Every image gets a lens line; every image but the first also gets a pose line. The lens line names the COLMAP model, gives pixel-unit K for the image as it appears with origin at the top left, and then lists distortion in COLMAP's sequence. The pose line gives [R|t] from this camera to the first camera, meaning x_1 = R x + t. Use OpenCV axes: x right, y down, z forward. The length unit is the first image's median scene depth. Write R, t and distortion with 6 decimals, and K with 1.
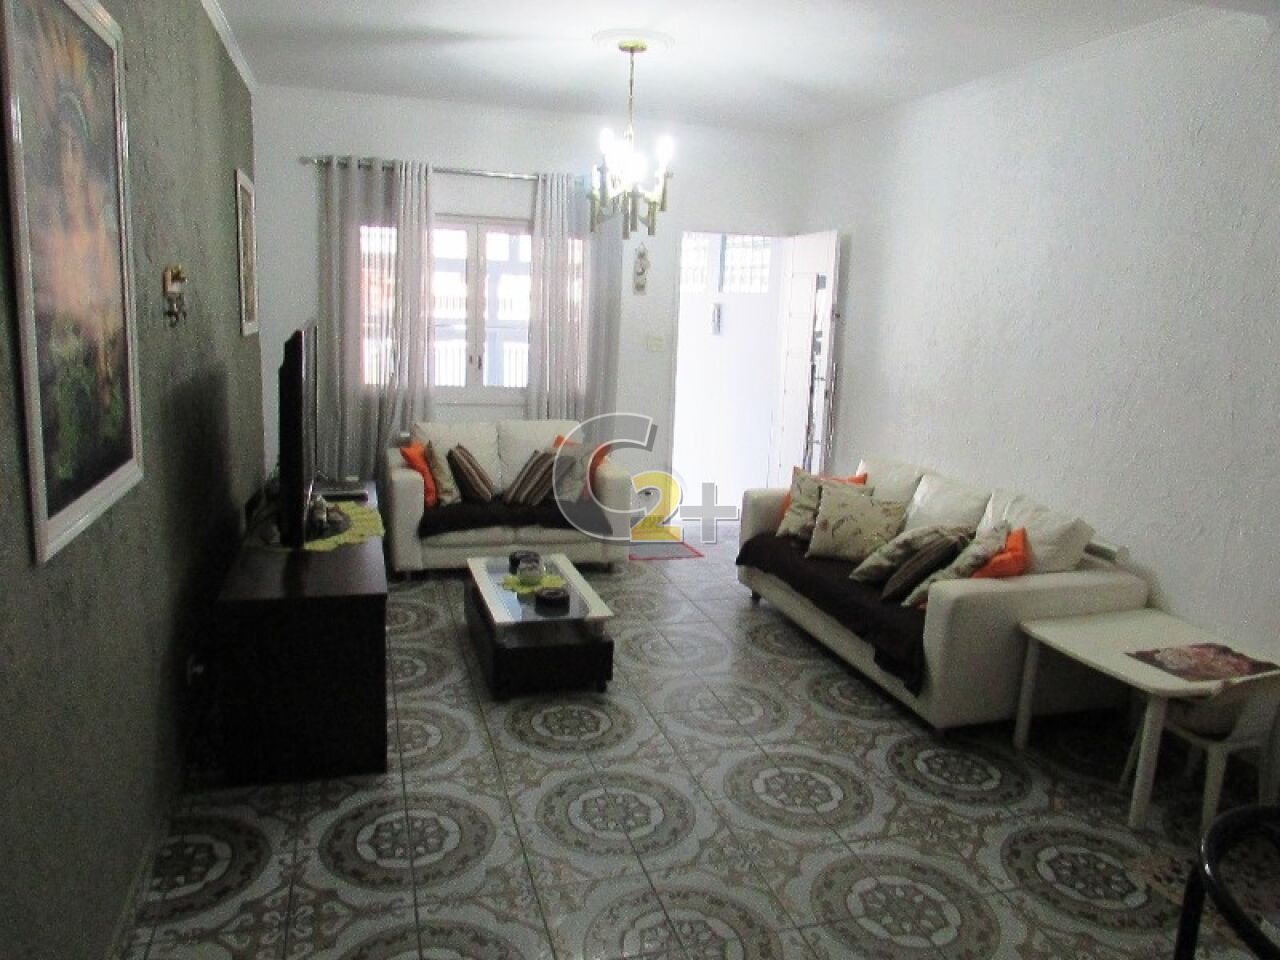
lens RADIAL K [[907.0, 0, 632.7], [0, 907.0, 477.1], [0, 0, 1]] dist [-0.034571, 0.020628]
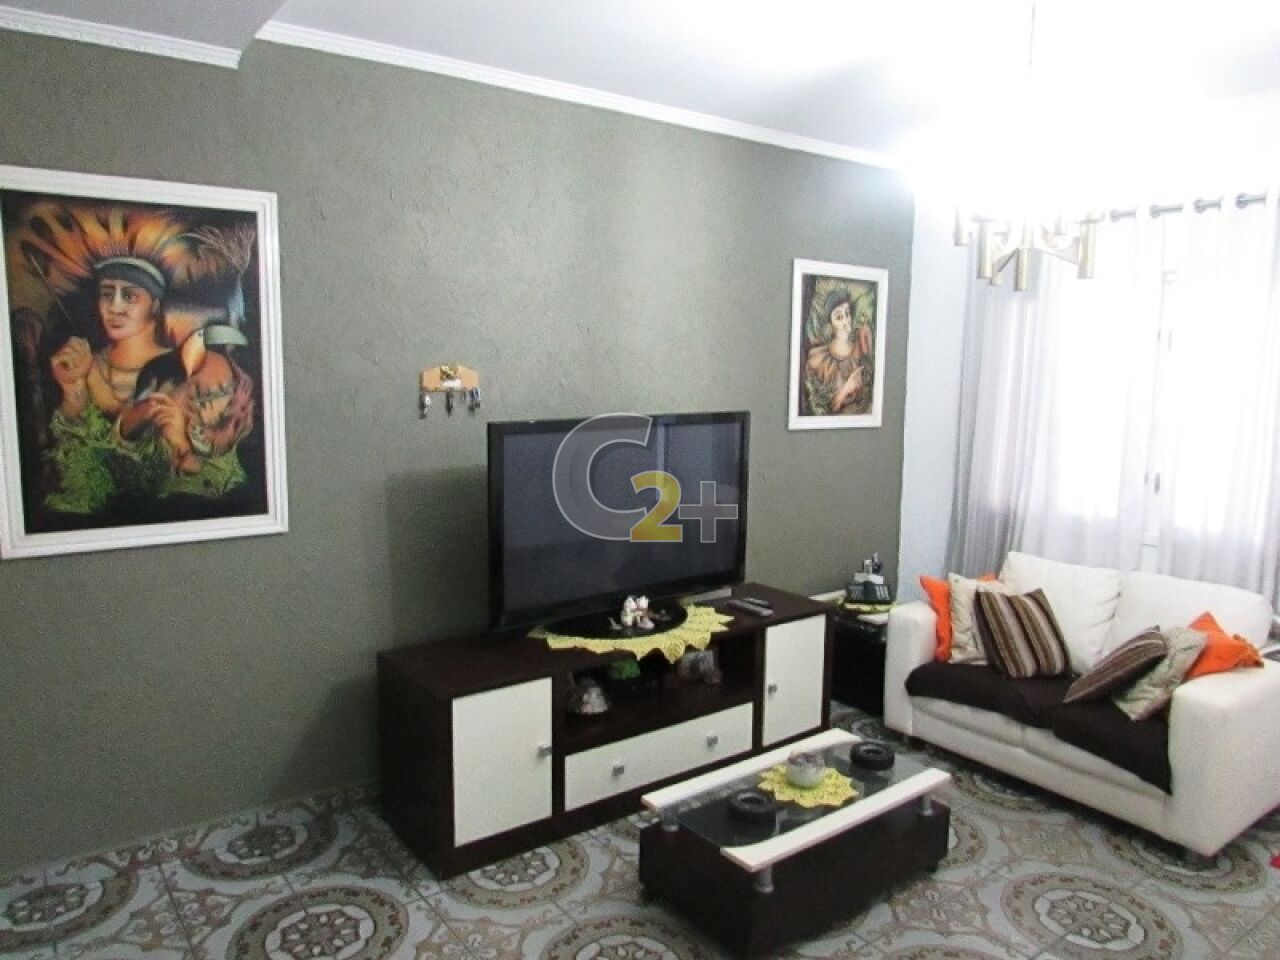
lens RADIAL K [[907.0, 0, 644.2], [0, 907.0, 479.4], [0, 0, 1]] dist [-0.034571, 0.020628]
pose [[0.341654, 0.082587, -0.936190, 0.495025], [-0.176210, 0.984095, 0.022507, -0.113988], [0.923159, 0.157276, 0.350773, 0.601305]]
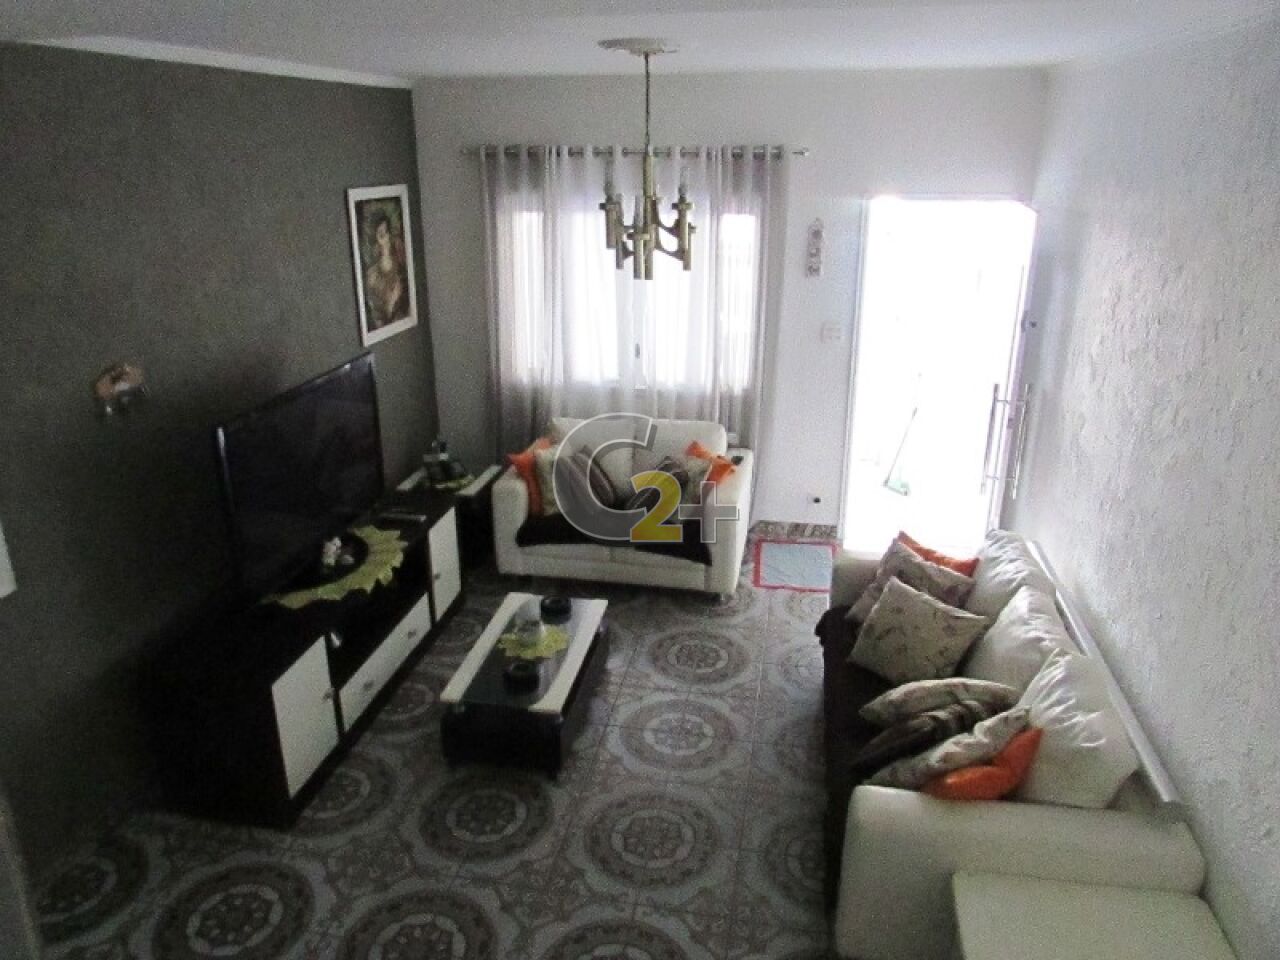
lens RADIAL K [[907.0, 0, 633.2], [0, 907.0, 477.5], [0, 0, 1]] dist [-0.034571, 0.020628]
pose [[0.882348, 0.119599, -0.455147, 0.412123], [-0.048541, 0.985138, 0.164763, -0.226137], [0.468088, -0.123285, 0.875040, 0.219451]]
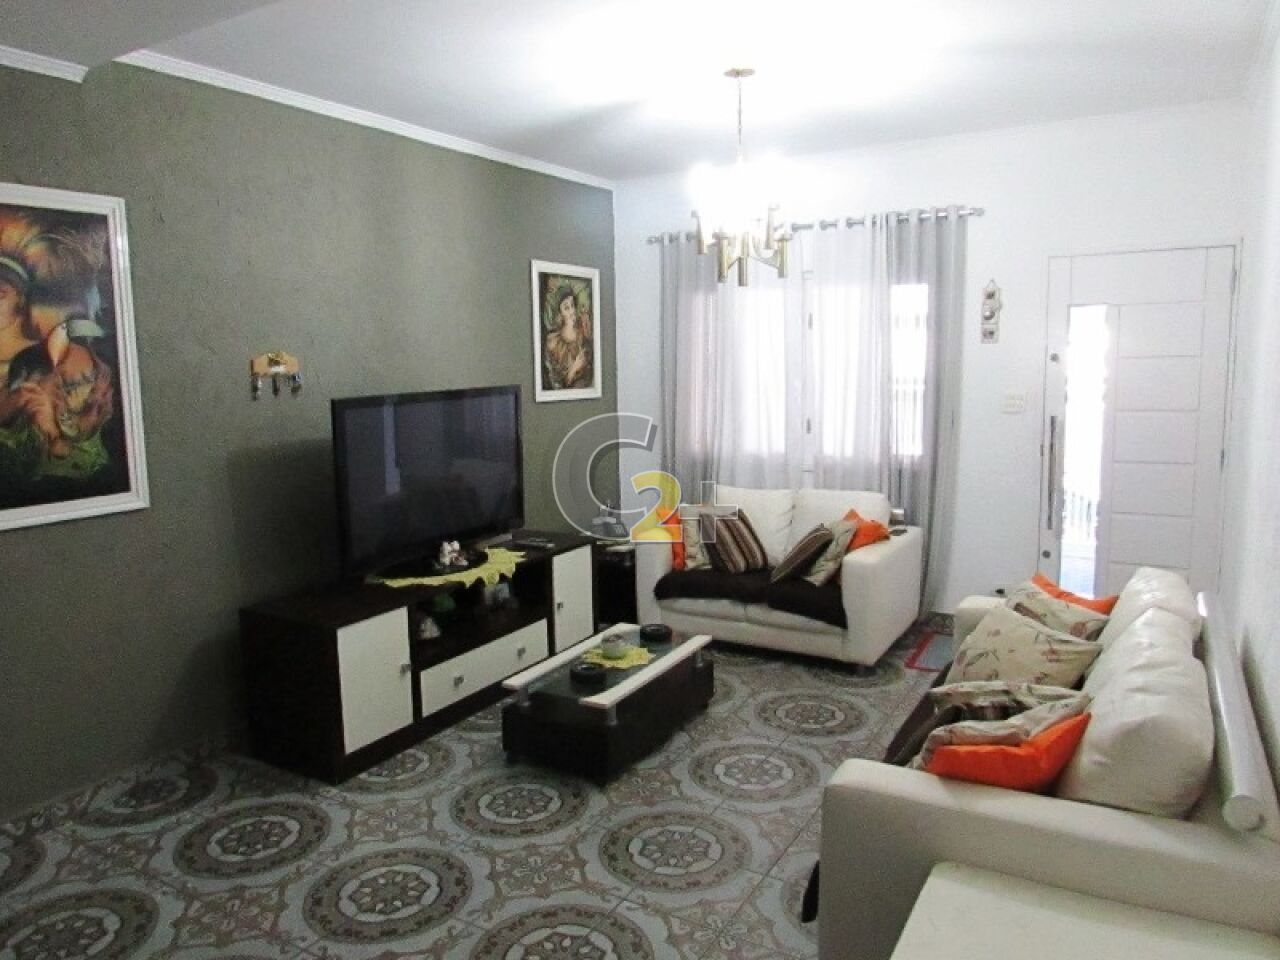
lens RADIAL K [[907.0, 0, 640.3], [0, 907.0, 476.6], [0, 0, 1]] dist [-0.034571, 0.020628]
pose [[0.676584, 0.042318, -0.735149, 0.600738], [-0.093505, 0.995203, -0.028769, -0.046262], [0.730405, 0.088205, 0.677295, 0.361513]]
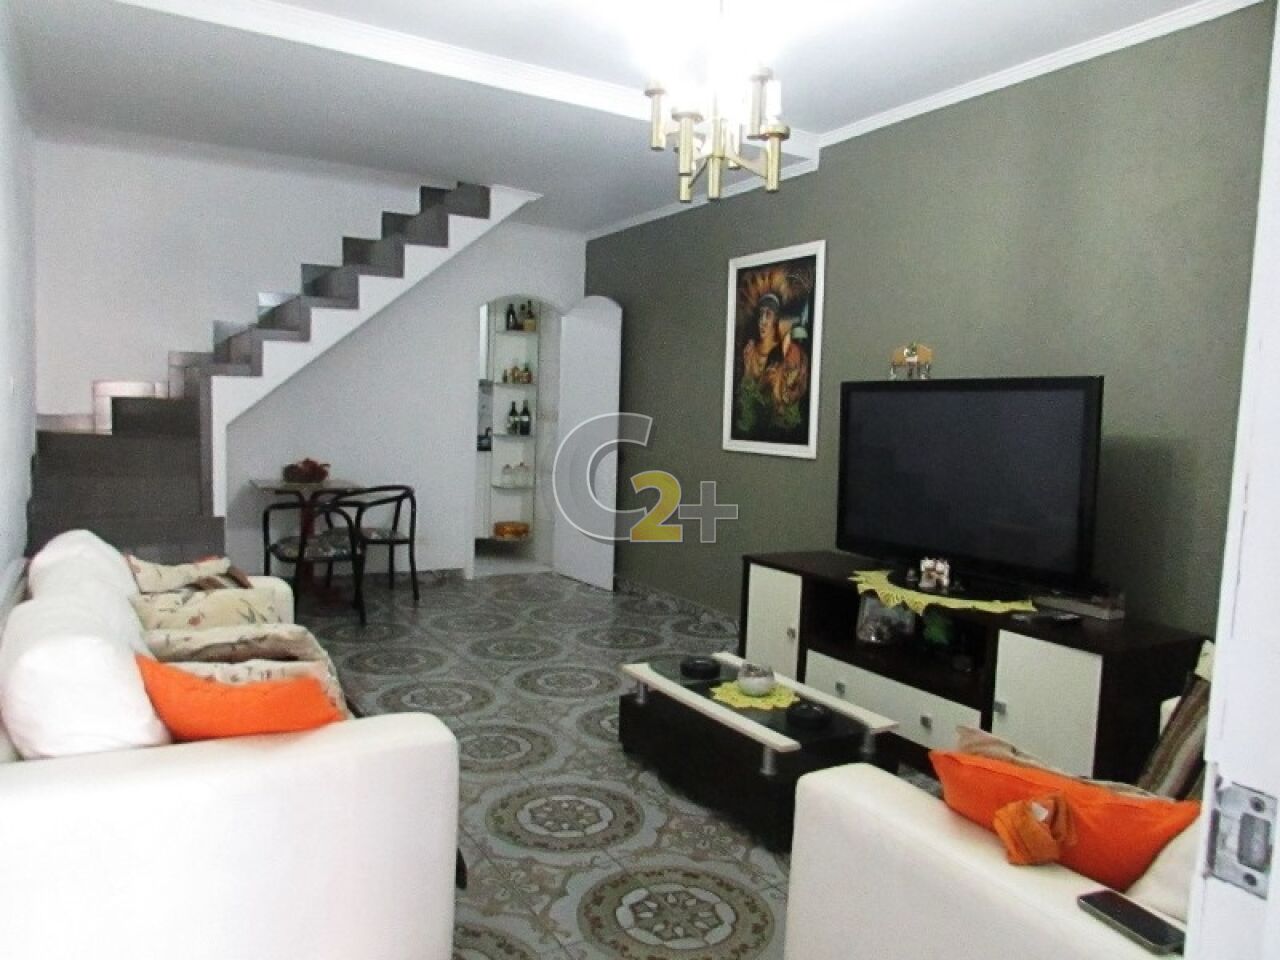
lens RADIAL K [[907.0, 0, 637.5], [0, 907.0, 486.8], [0, 0, 1]] dist [-0.034571, 0.020628]
pose [[-0.966718, -0.065423, -0.247338, 0.184551], [-0.129936, 0.958340, 0.254364, -0.233706], [0.220393, 0.278036, -0.934945, 1.657941]]
